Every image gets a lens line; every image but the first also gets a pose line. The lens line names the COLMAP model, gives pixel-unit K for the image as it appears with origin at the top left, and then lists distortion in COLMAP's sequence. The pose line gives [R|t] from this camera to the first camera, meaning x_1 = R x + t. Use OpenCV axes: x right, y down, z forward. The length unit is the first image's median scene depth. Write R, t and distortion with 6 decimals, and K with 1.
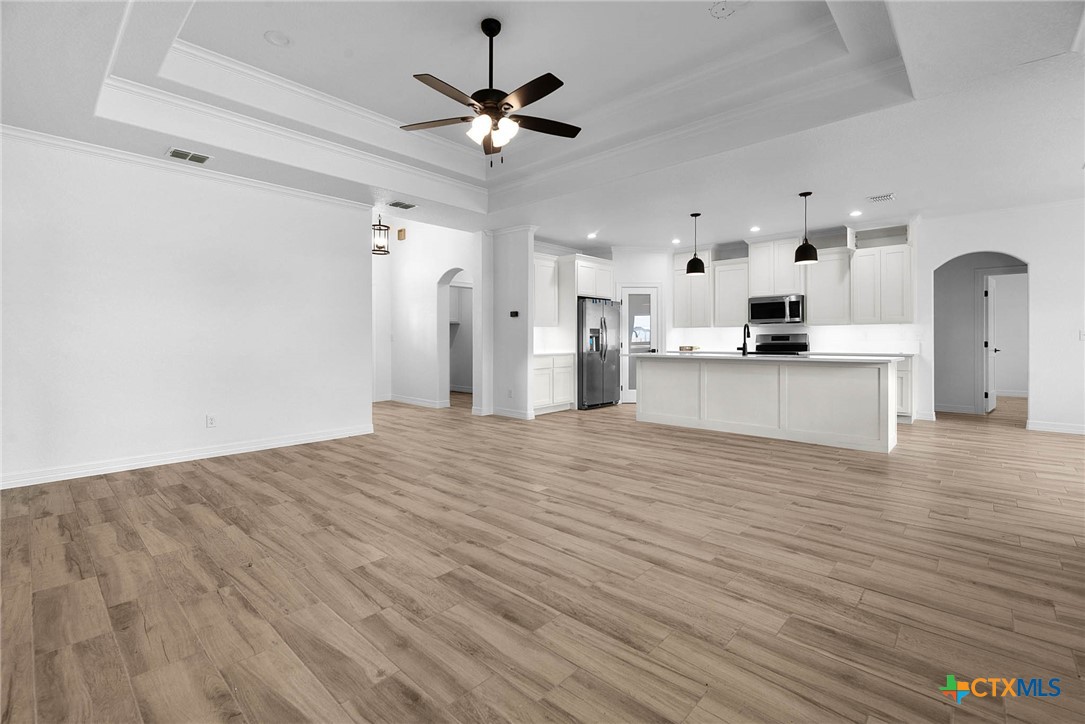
lens RADIAL K [[472.6, 0, 583.4], [0, 472.6, 343.1], [0, 0, 1]] dist [-0.001006, 0.000729]
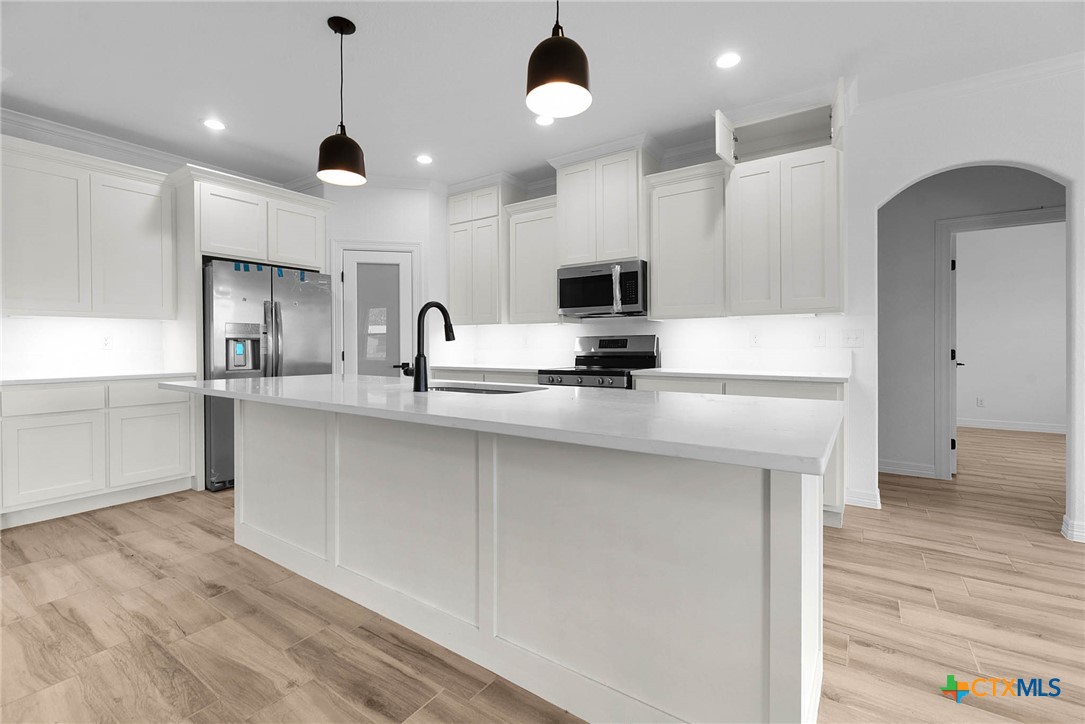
lens RADIAL K [[472.6, 0, 585.2], [0, 472.6, 349.9], [0, 0, 1]] dist [-0.001006, 0.000729]
pose [[0.986955, 0.000360, 0.160997, 0.312820], [0.000064, 0.999997, -0.002628, -0.001918], [-0.160997, 0.002604, 0.986951, 0.490816]]
